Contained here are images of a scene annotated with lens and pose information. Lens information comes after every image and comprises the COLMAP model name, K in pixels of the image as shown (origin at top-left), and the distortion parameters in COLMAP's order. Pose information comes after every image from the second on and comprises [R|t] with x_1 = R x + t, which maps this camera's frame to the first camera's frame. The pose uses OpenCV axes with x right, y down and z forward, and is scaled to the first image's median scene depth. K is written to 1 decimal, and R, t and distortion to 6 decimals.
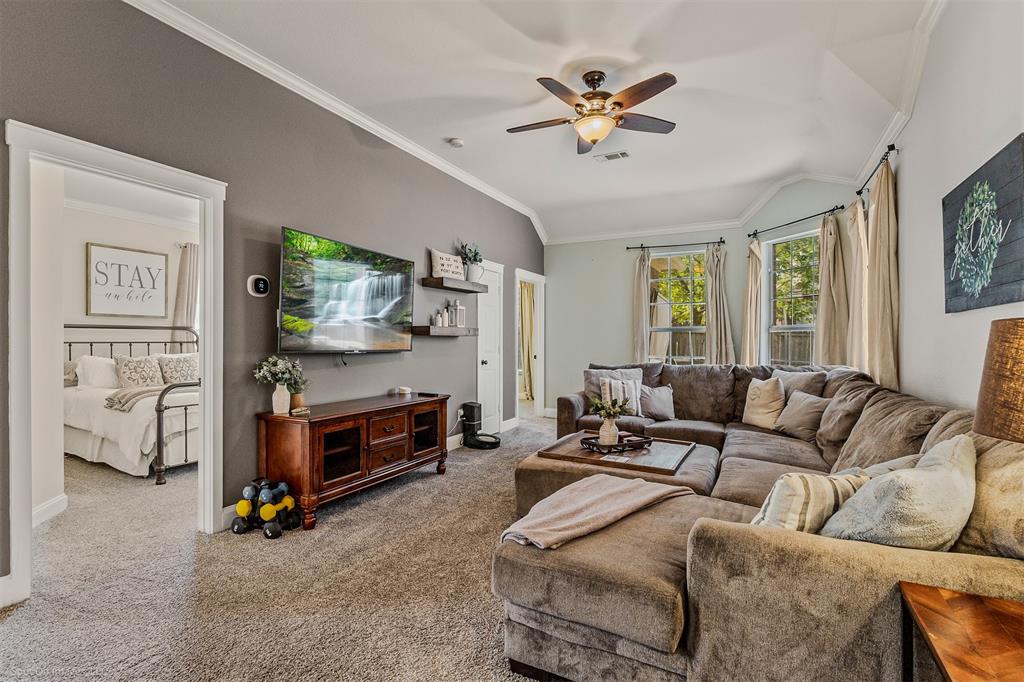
lens RADIAL K [[473.2, 0, 512.0], [0, 473.2, 341.0], [0, 0, 1]] dist [0.001168, 0.000194]
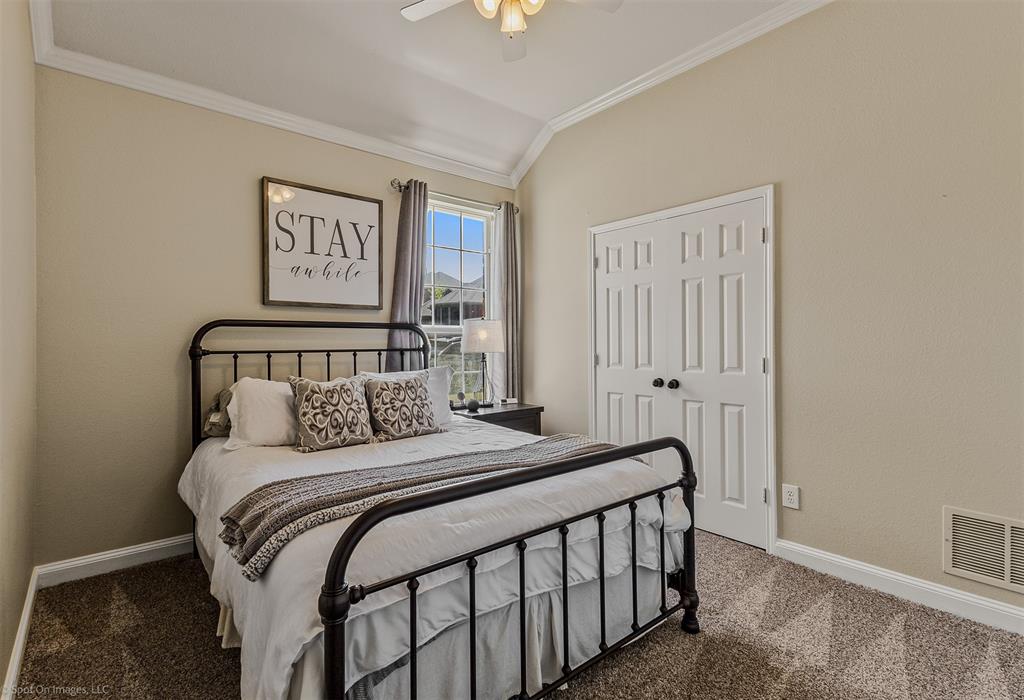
lens RADIAL K [[481.3, 0, 512.5], [0, 481.3, 341.1], [0, 0, 1]] dist [-0.000406, 0.000003]
pose [[0.925364, -0.009494, -0.378961, -0.379252], [0.008037, 0.999953, -0.005426, -0.004281], [0.378995, 0.001976, 0.925397, 0.547636]]
